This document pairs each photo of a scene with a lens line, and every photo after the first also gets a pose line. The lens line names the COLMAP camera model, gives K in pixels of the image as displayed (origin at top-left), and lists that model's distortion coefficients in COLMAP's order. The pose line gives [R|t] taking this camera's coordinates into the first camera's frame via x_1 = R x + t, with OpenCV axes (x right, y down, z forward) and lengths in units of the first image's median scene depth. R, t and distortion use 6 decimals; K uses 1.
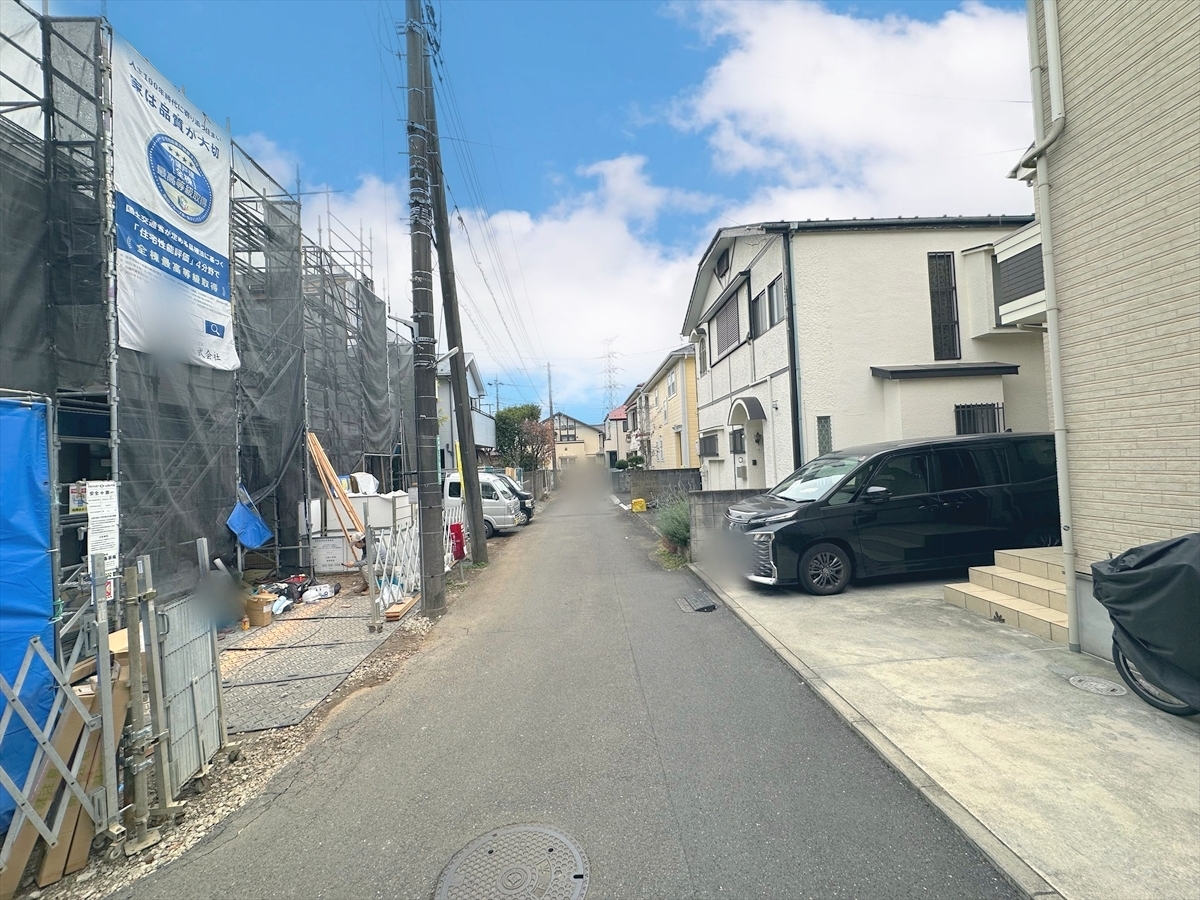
lens RADIAL K [[476.2, 0, 600.4], [0, 476.2, 449.6], [0, 0, 1]] dist [-0.003526, 0.000793]
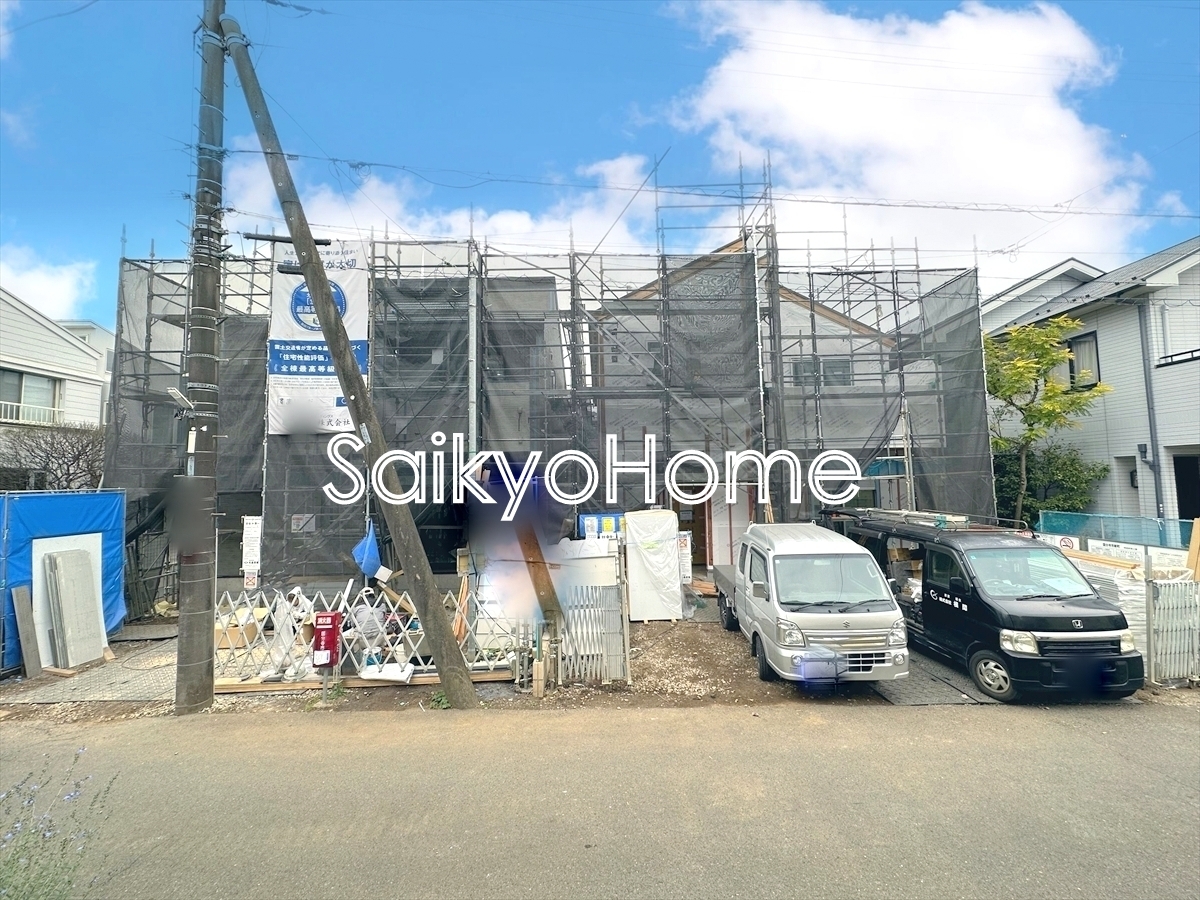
lens RADIAL K [[476.2, 0, 601.3], [0, 476.2, 447.2], [0, 0, 1]] dist [-0.003526, 0.000793]
pose [[-0.035417, -0.020747, -0.999157, 0.482459], [0.040415, 0.998937, -0.022175, -0.073448], [0.998555, -0.041167, -0.034541, 1.808616]]
